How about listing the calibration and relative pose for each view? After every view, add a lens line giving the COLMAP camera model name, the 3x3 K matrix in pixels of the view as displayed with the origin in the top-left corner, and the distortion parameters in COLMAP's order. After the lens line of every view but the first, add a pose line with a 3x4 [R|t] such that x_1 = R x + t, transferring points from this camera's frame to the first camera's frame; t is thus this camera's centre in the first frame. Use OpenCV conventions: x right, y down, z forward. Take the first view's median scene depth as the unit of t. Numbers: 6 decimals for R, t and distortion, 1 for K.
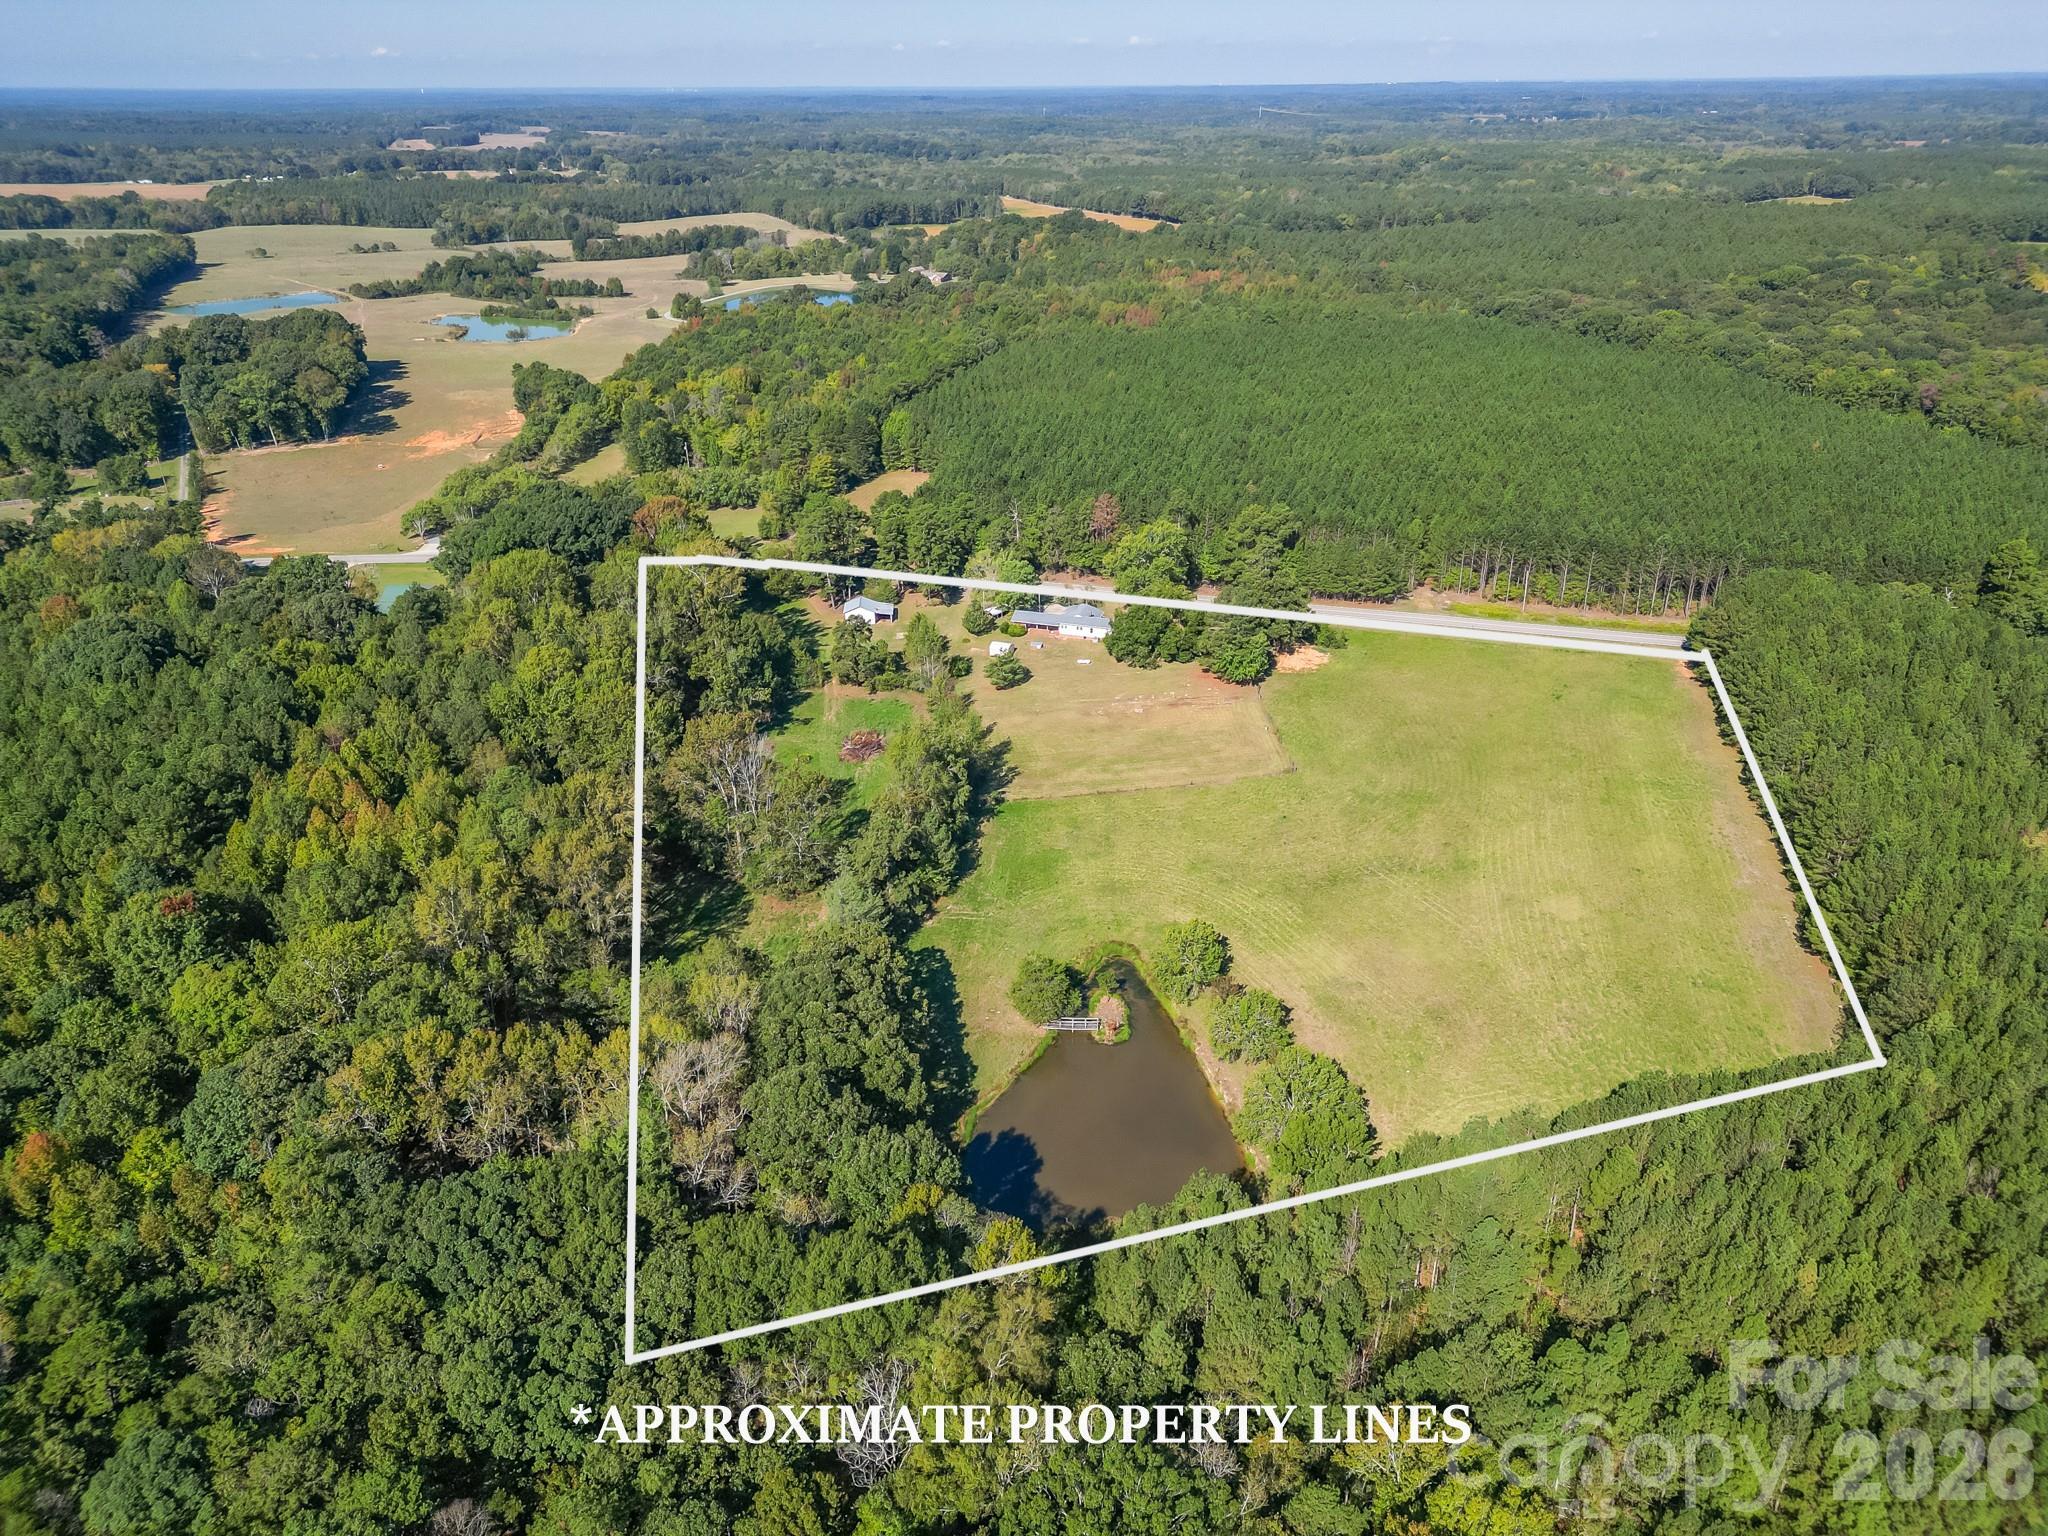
lens RADIAL K [[1430.2, 0, 1021.3], [0, 1430.2, 773.1], [0, 0, 1]] dist [0.049777, -0.036704]
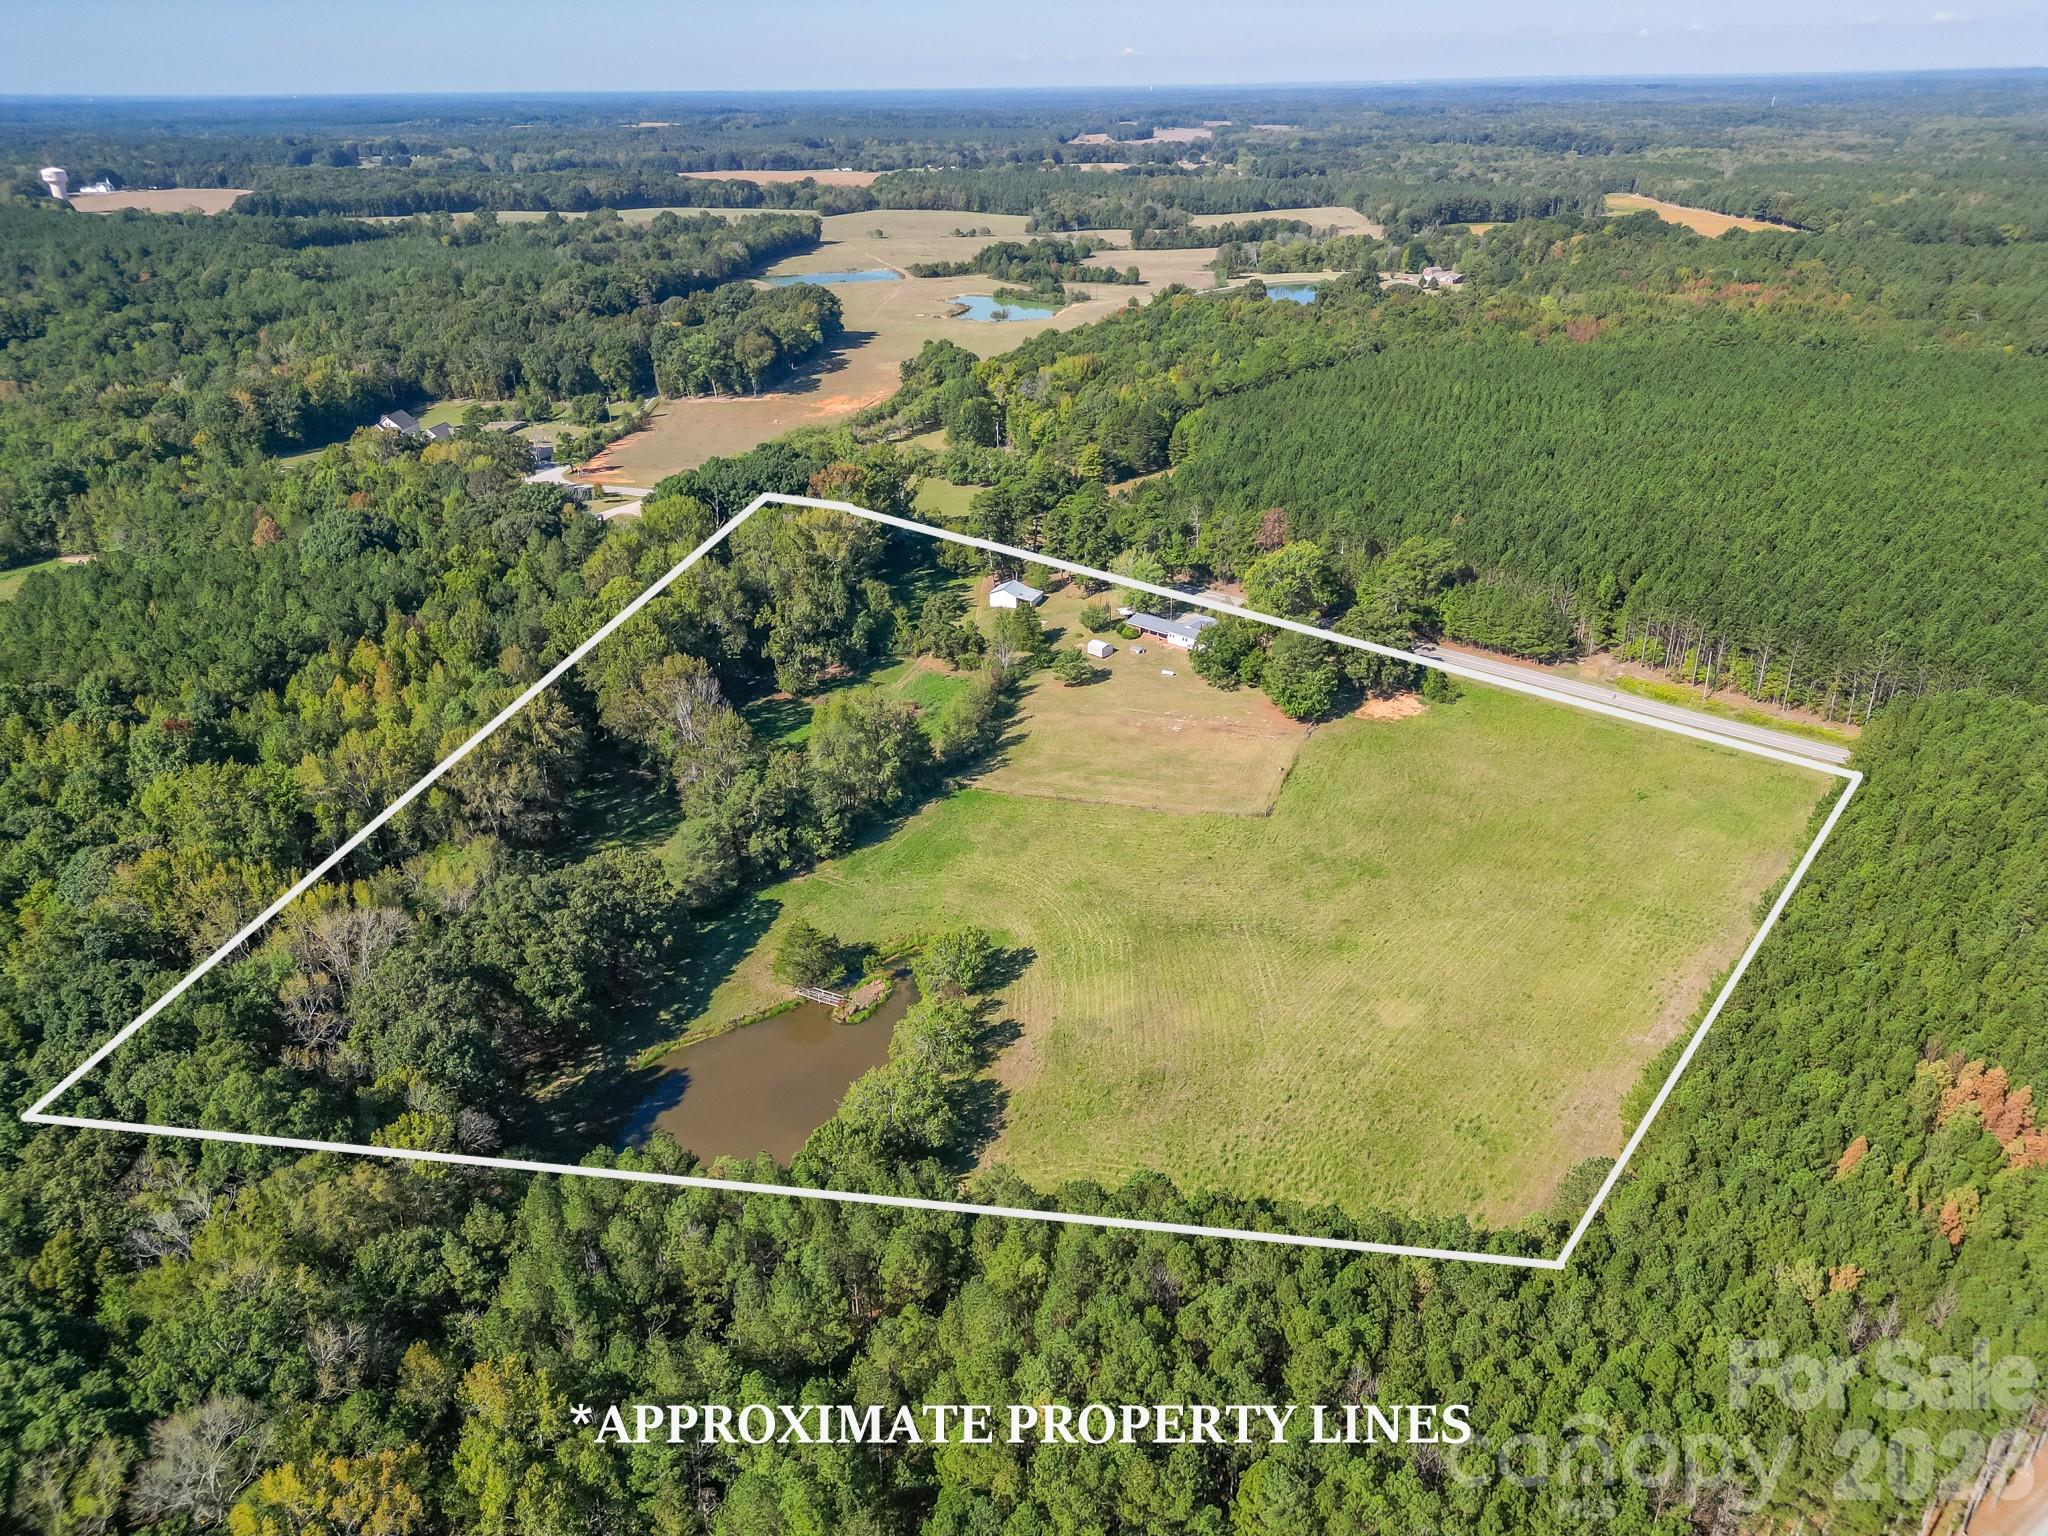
lens RADIAL K [[1430.2, 0, 1020.8], [0, 1430.2, 772.3], [0, 0, 1]] dist [0.049777, -0.036704]
pose [[0.899934, 0.183279, -0.395637, 0.364502], [-0.181891, 0.982448, 0.041382, -0.034617], [0.396277, 0.034721, 0.917474, 0.069936]]
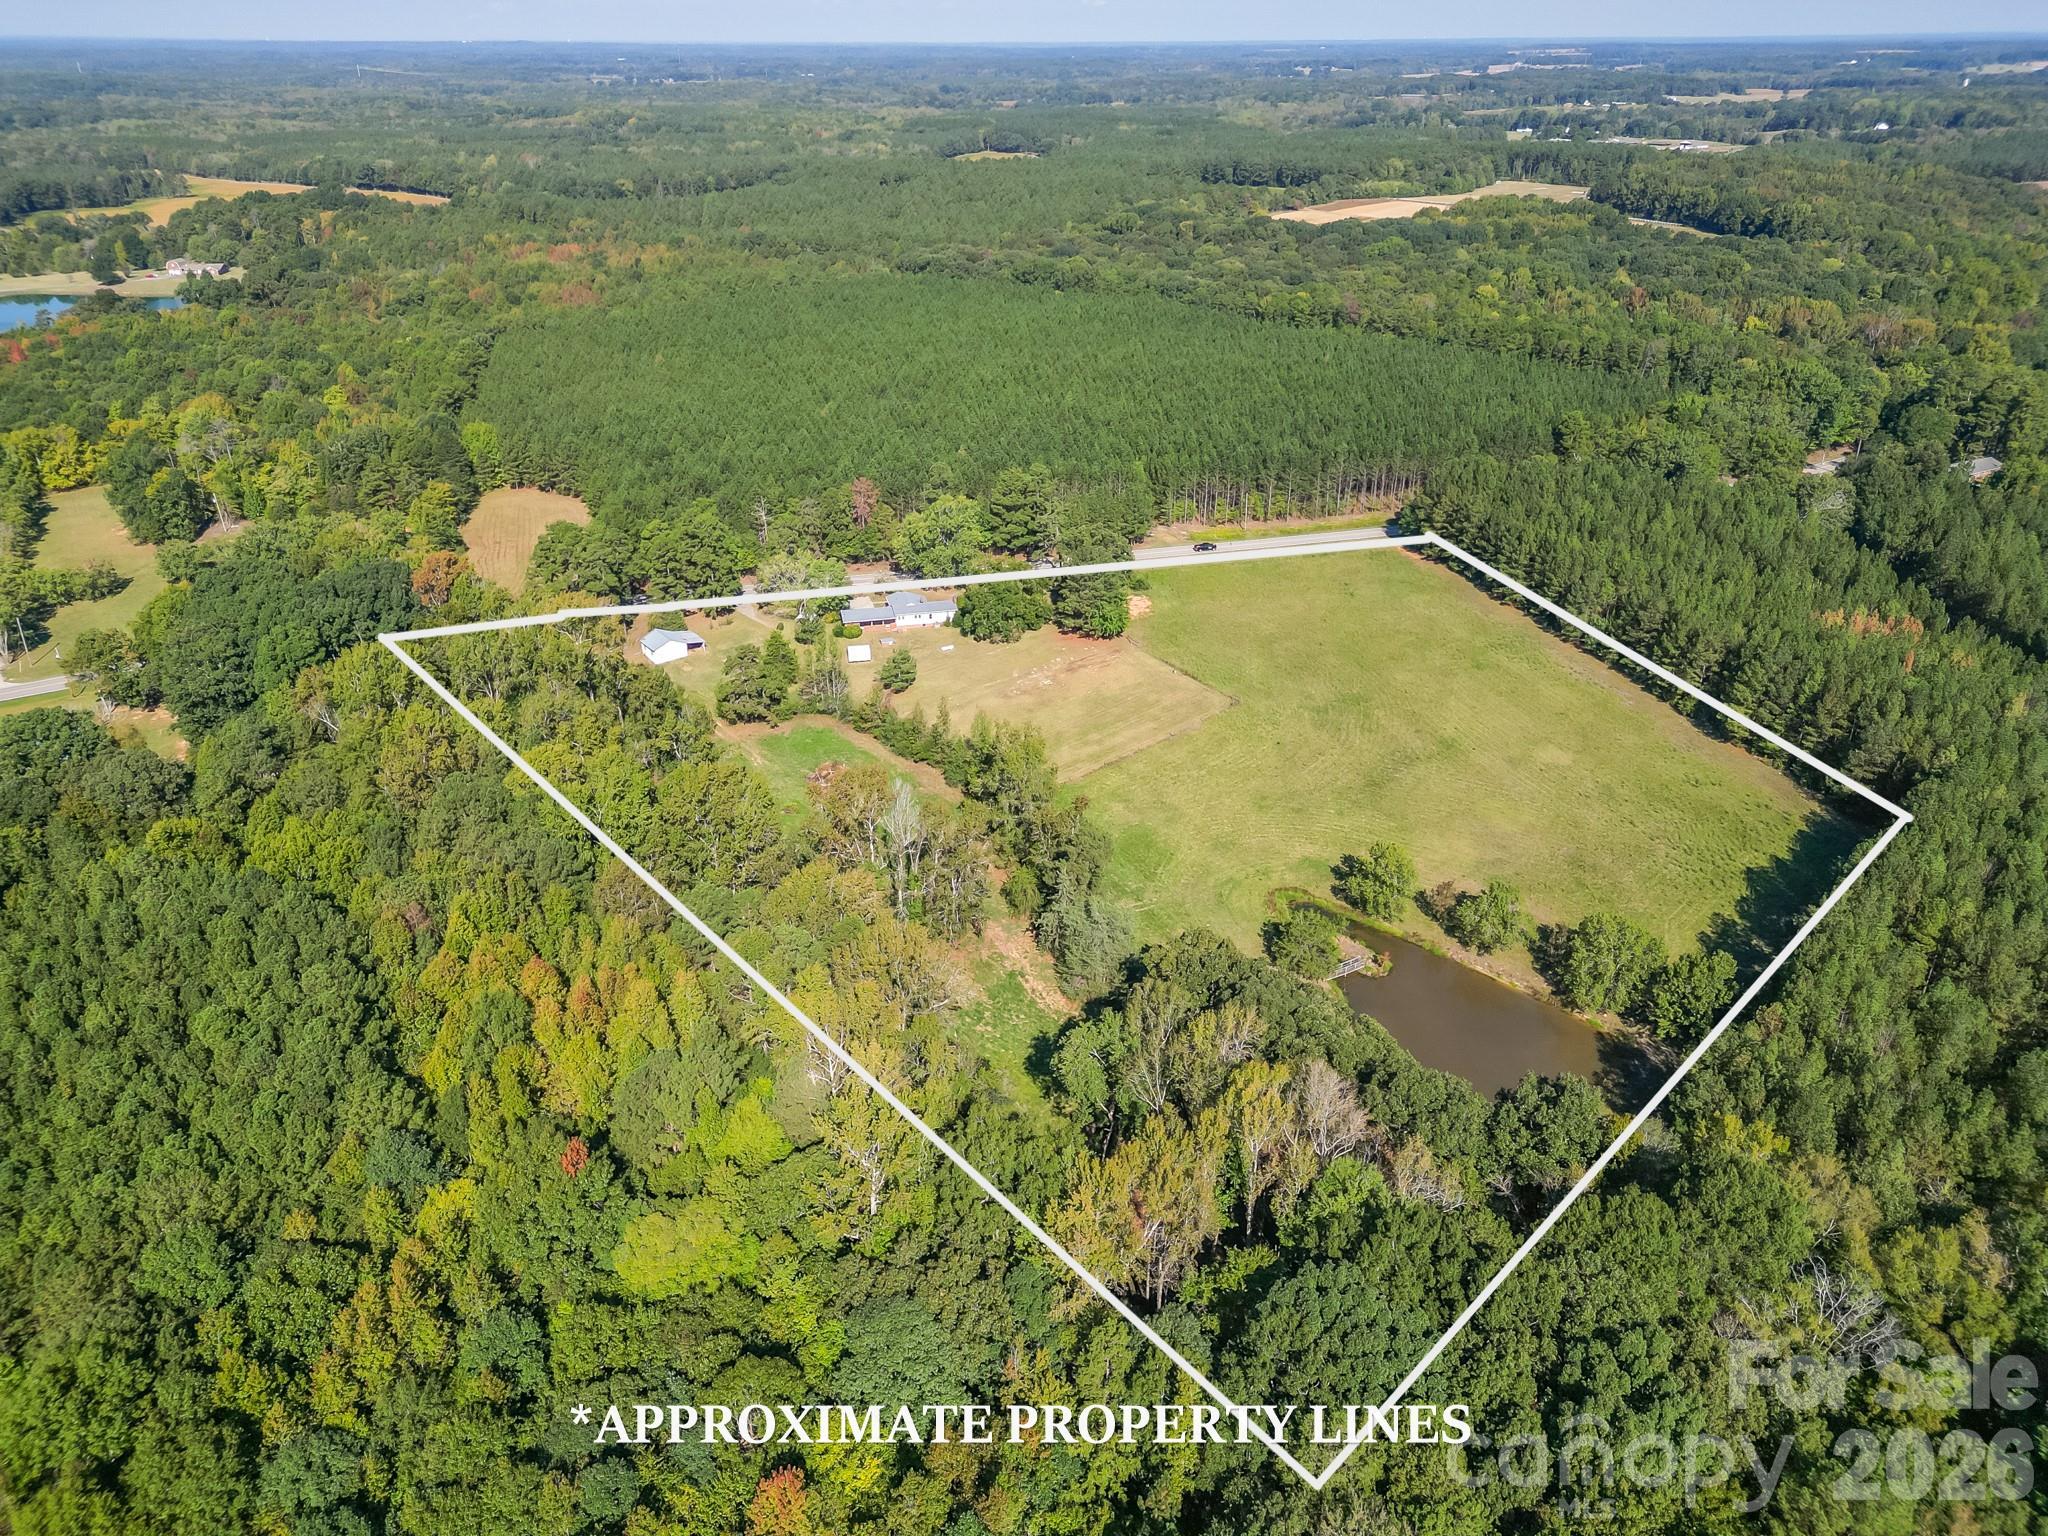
lens RADIAL K [[1430.2, 0, 1020.1], [0, 1430.2, 767.5], [0, 0, 1]] dist [0.049777, -0.036704]
pose [[0.841459, -0.237935, 0.485112, -0.419116], [0.228812, 0.970260, 0.078998, -0.067471], [-0.489481, 0.044526, 0.870877, 0.140820]]
